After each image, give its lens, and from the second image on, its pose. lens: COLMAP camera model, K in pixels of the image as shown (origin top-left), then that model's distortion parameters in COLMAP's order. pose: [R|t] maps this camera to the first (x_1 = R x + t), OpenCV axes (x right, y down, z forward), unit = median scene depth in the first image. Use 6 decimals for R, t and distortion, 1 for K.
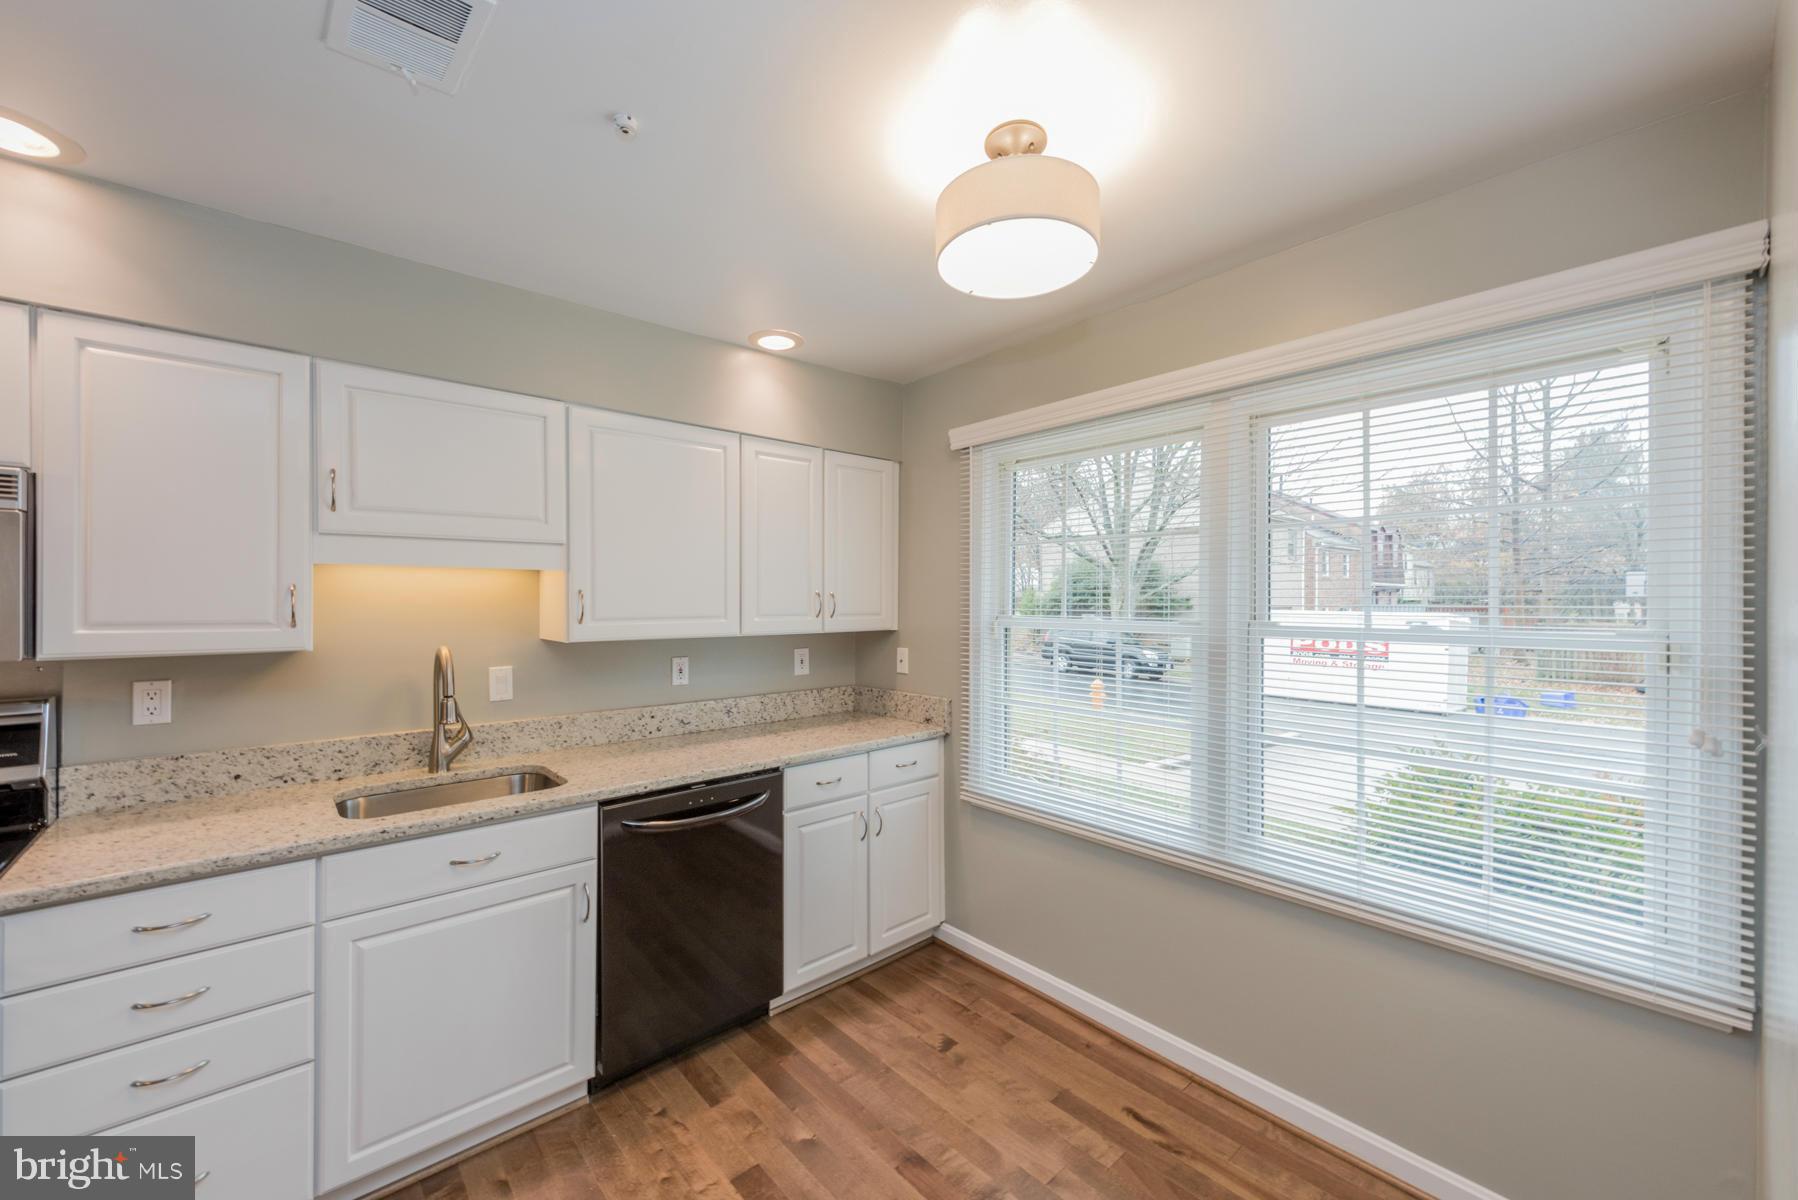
lens RADIAL K [[713.4, 0, 920.3], [0, 713.4, 596.2], [0, 0, 1]] dist [0.010467, -0.000300]
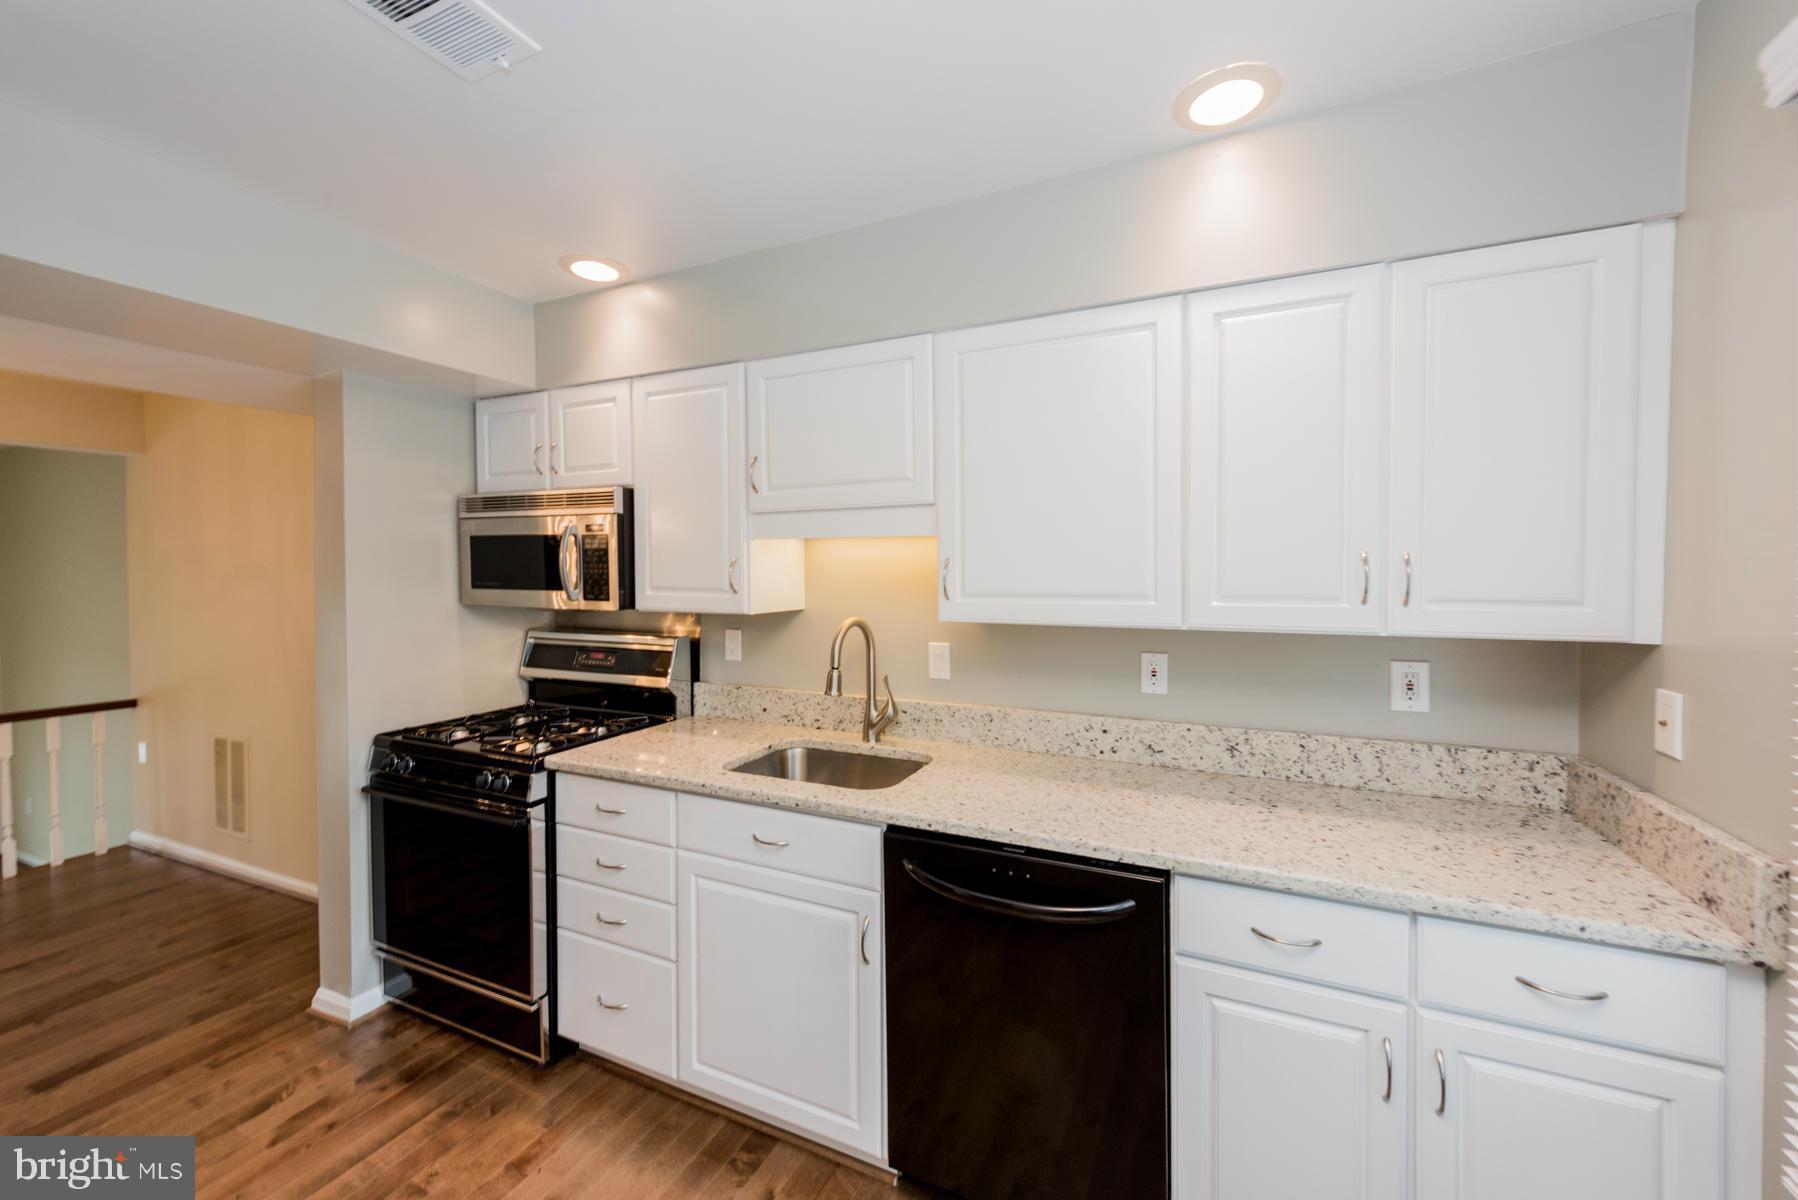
lens RADIAL K [[710.2, 0, 895.3], [0, 710.2, 584.8], [0, 0, 1]] dist [0.011191, -0.000463]
pose [[0.373920, 0.018152, -0.927284, 0.215415], [0.006541, 0.999732, 0.022207, 0.002602], [0.927438, -0.014369, 0.373701, 0.540879]]
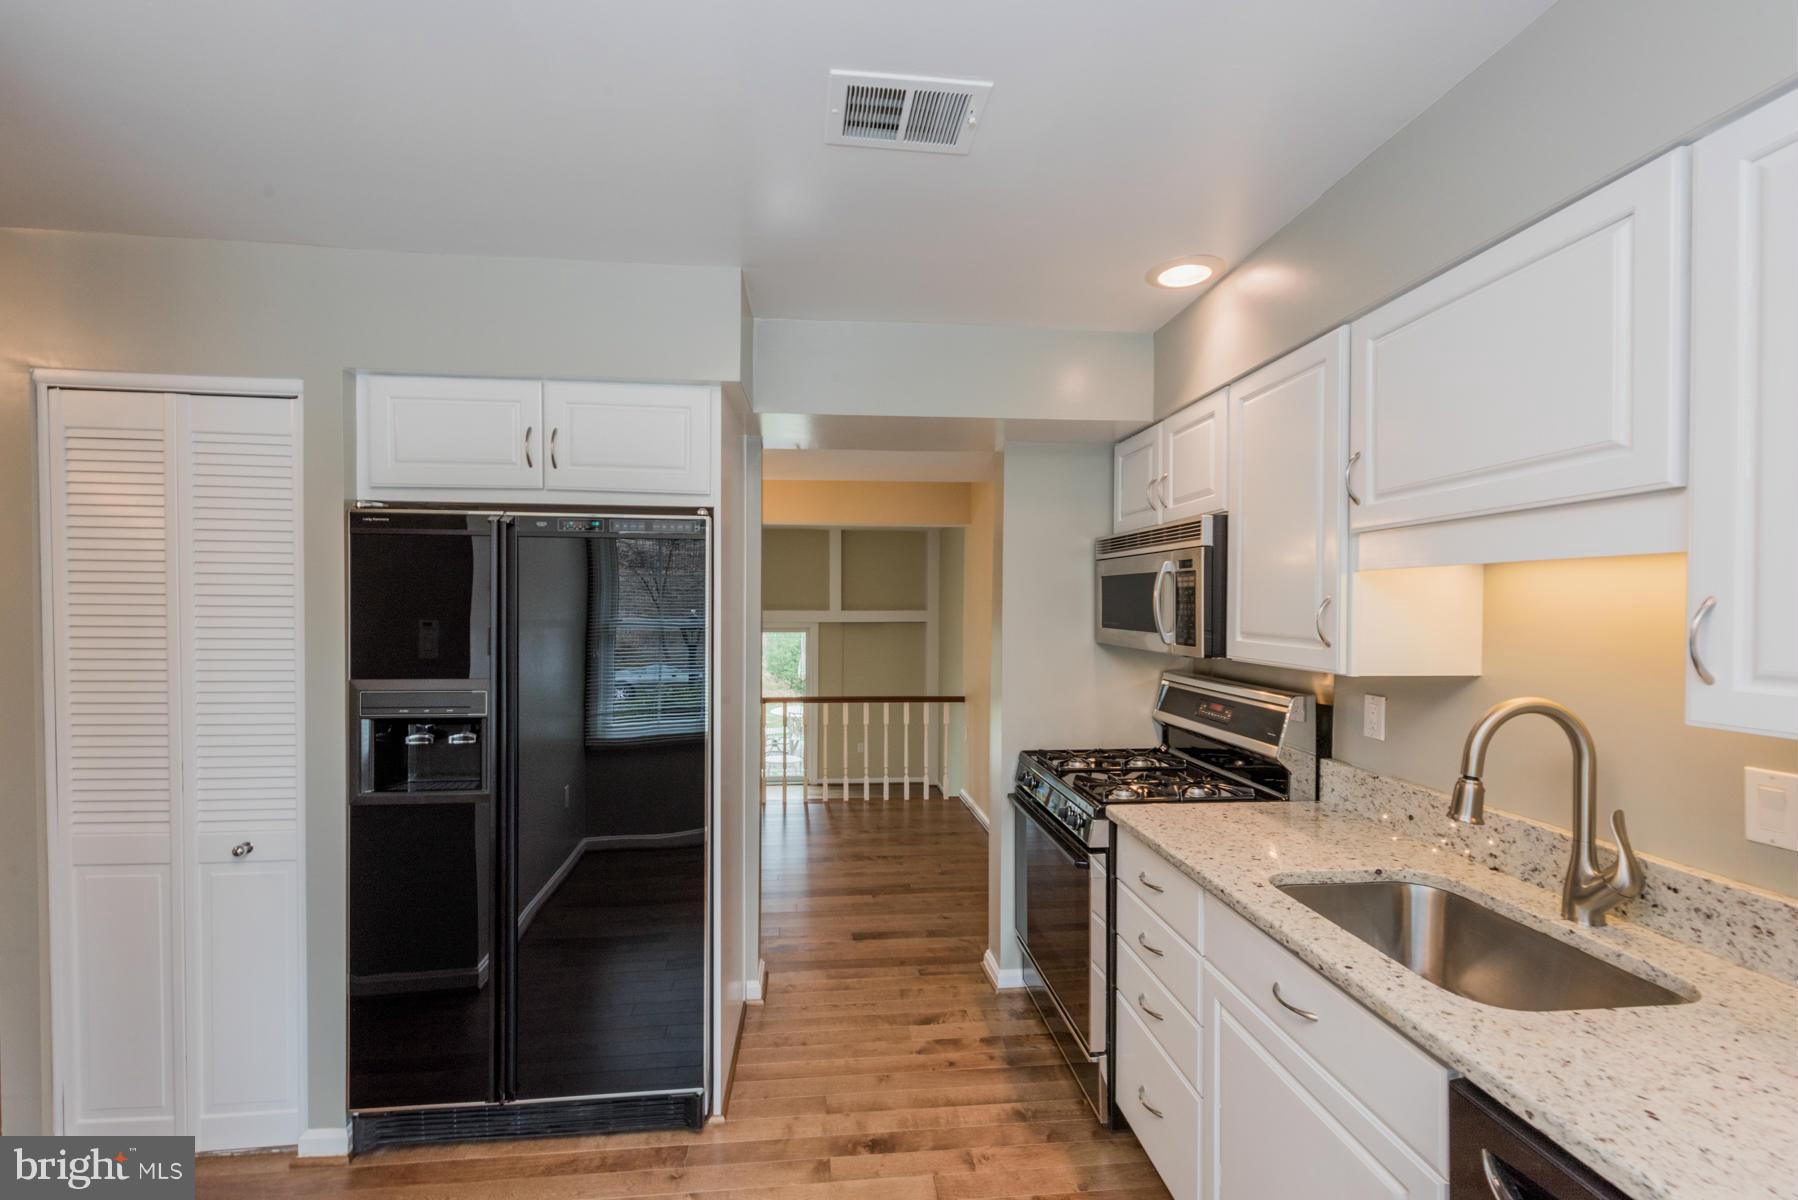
lens RADIAL K [[731.1, 0, 887.8], [0, 731.1, 615.8], [0, 0, 1]] dist [0.010443, -0.000679]
pose [[-0.608776, 0.006801, -0.793313, 0.104758], [-0.004930, 0.999912, 0.012355, -0.001331], [0.793327, 0.011433, -0.608688, 0.749891]]
